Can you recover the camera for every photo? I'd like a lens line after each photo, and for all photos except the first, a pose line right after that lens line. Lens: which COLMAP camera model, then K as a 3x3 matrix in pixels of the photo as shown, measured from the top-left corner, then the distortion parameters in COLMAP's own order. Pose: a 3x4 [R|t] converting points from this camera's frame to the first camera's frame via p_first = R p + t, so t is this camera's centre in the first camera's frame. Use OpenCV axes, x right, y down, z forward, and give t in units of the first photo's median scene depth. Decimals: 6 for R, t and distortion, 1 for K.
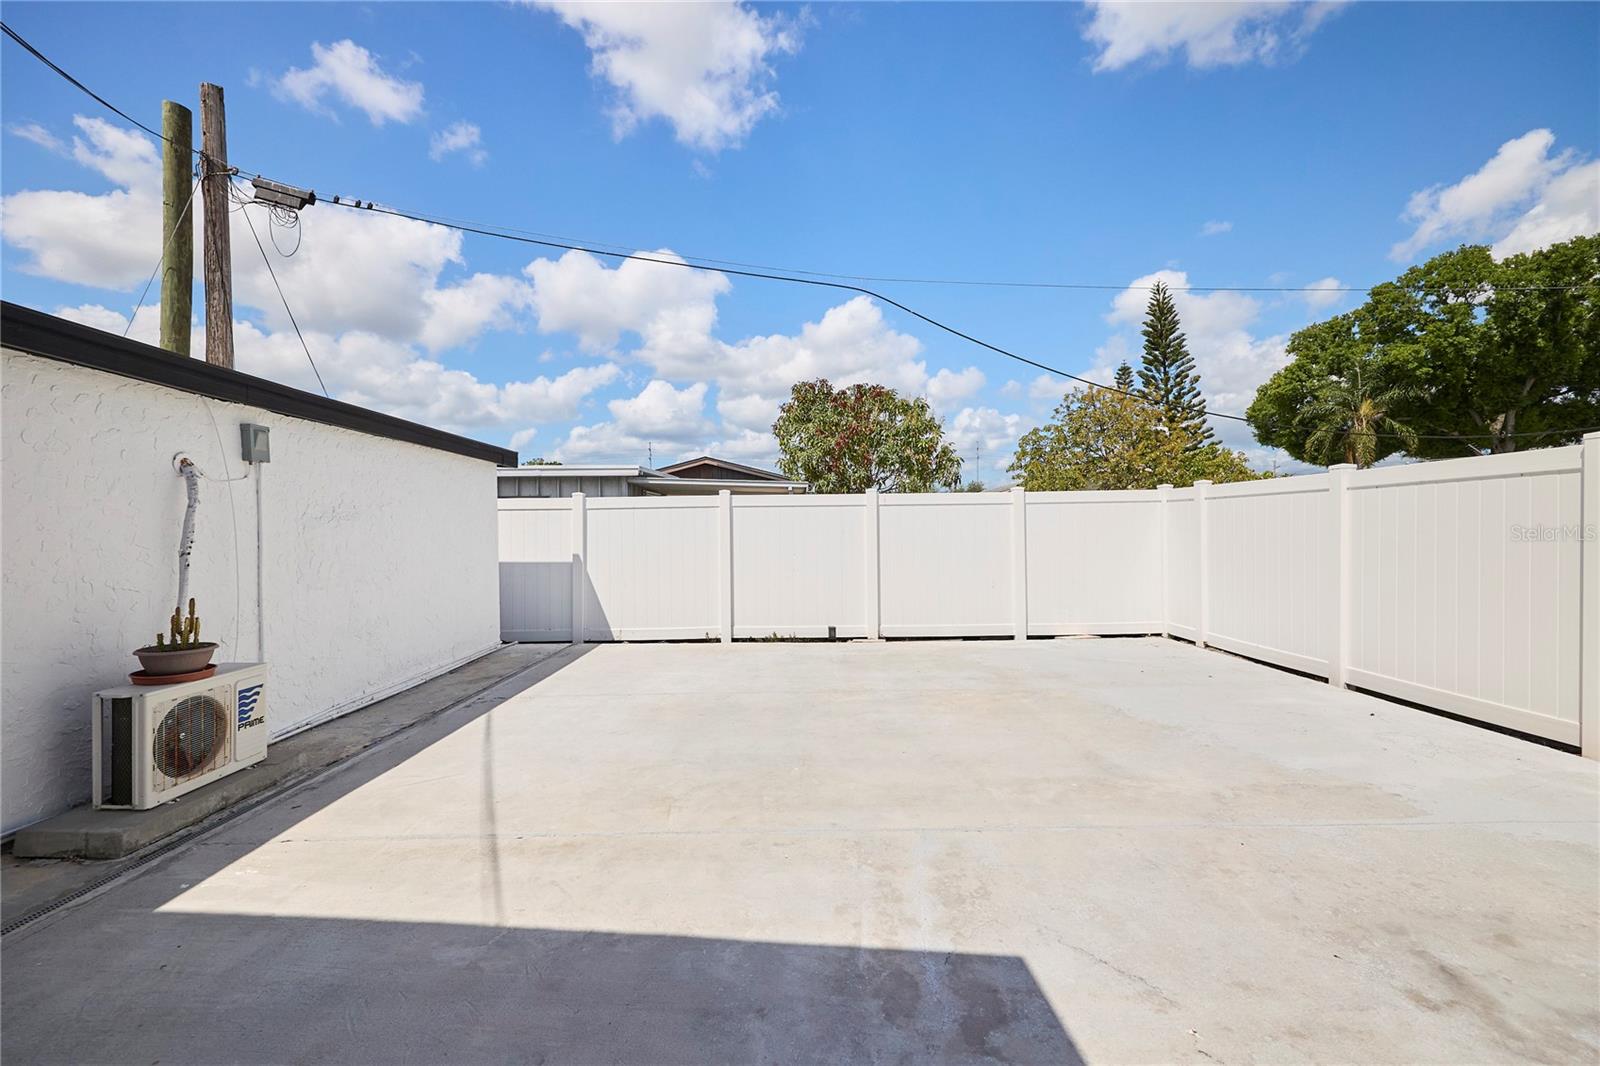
lens RADIAL K [[657.5, 0, 800.0], [0, 657.5, 533.0], [0, 0, 1]] dist [0.006695, -0.000256]
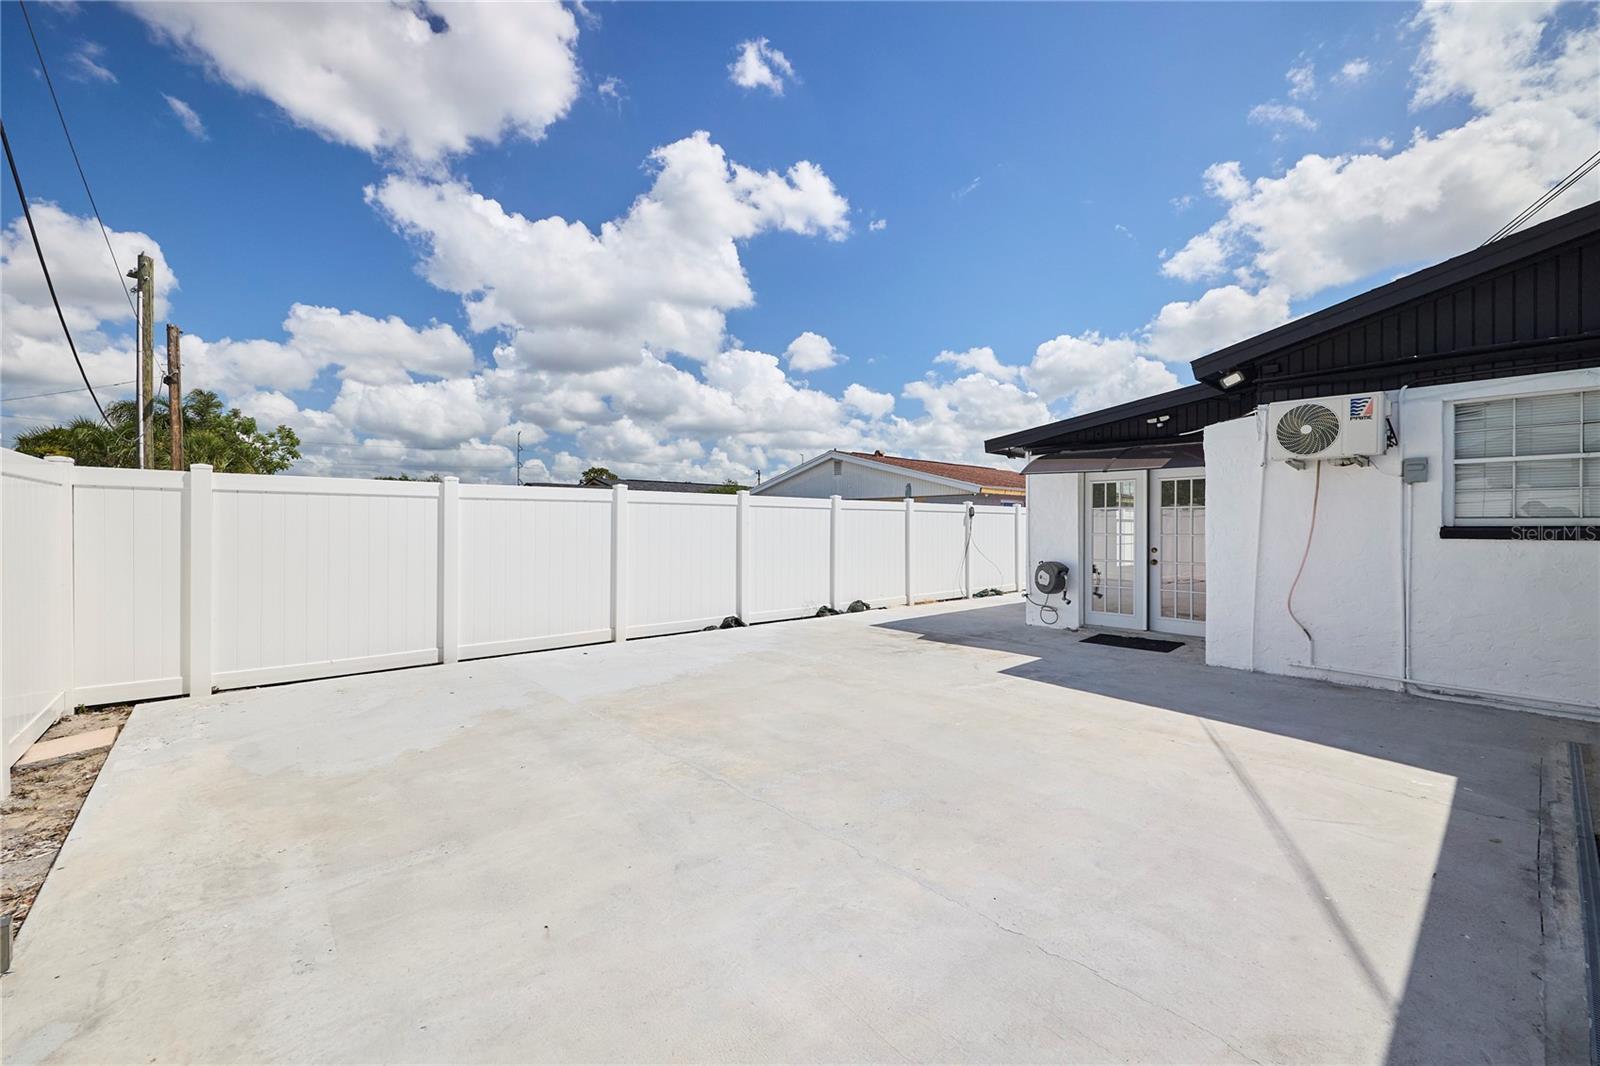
lens RADIAL K [[644.3, 0, 799.0], [0, 644.3, 534.5], [0, 0, 1]] dist [-0.000835, -0.000423]
pose [[-0.655331, 0.000769, 0.755341, -0.151444], [0.008852, 0.999939, 0.006662, -0.000722], [-0.755290, 0.011052, -0.655298, 0.425328]]
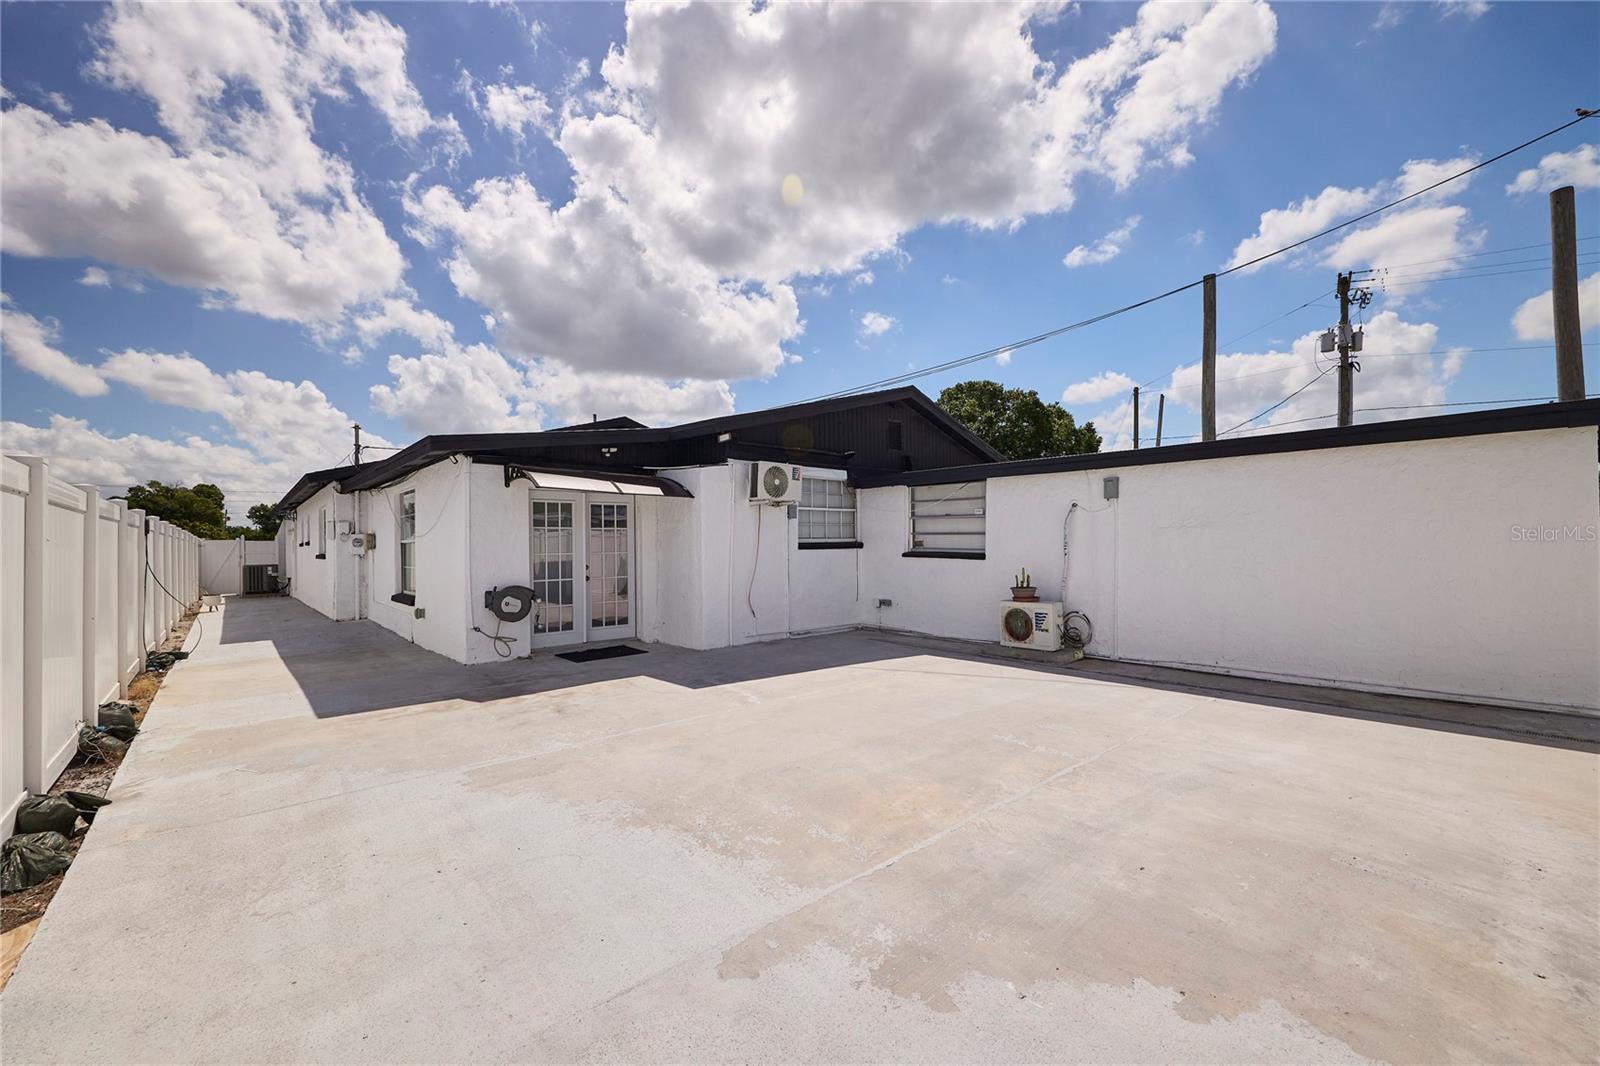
lens RADIAL K [[644.3, 0, 799.0], [0, 644.3, 534.5], [0, 0, 1]] dist [-0.000835, -0.000423]
pose [[-0.759528, 0.010376, -0.650392, 0.223121], [0.018210, 0.999820, -0.005315, -0.003977], [0.650220, -0.015881, -0.759580, 0.420936]]
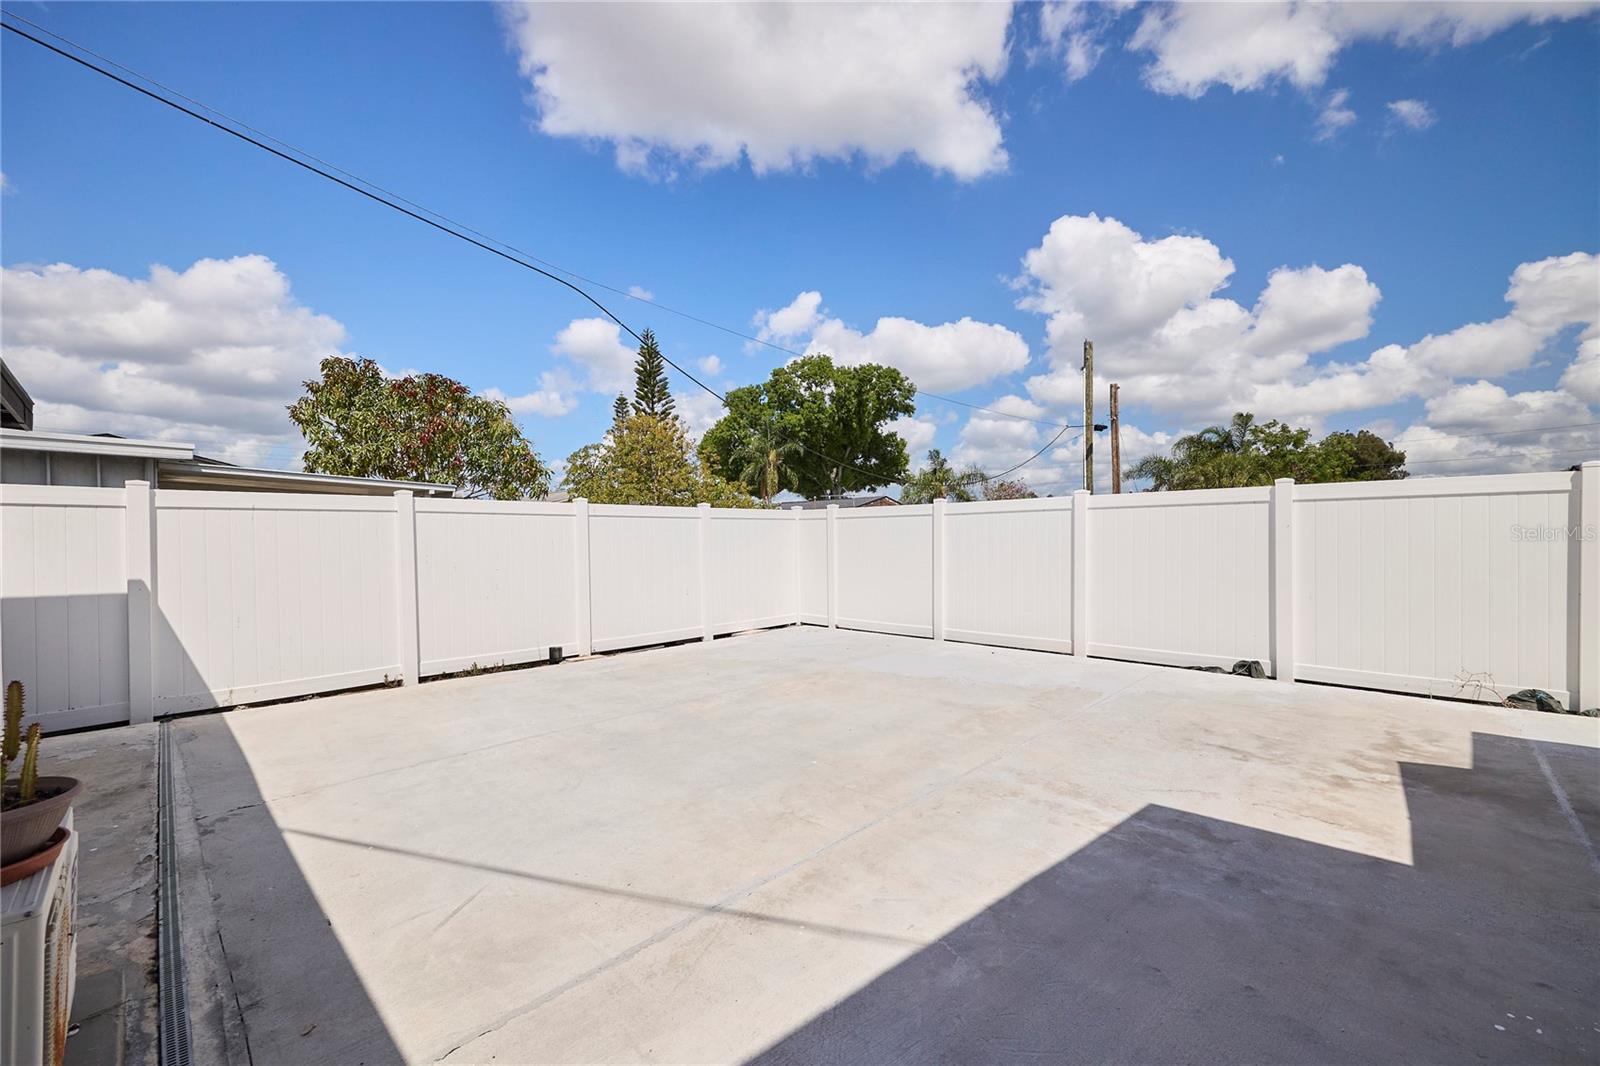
lens RADIAL K [[644.3, 0, 799.0], [0, 644.3, 534.5], [0, 0, 1]] dist [-0.000835, -0.000423]
pose [[0.698410, 0.008832, 0.715643, -0.163524], [0.005911, 0.999819, -0.018107, 0.002157], [-0.715673, 0.016876, 0.698232, 0.060887]]
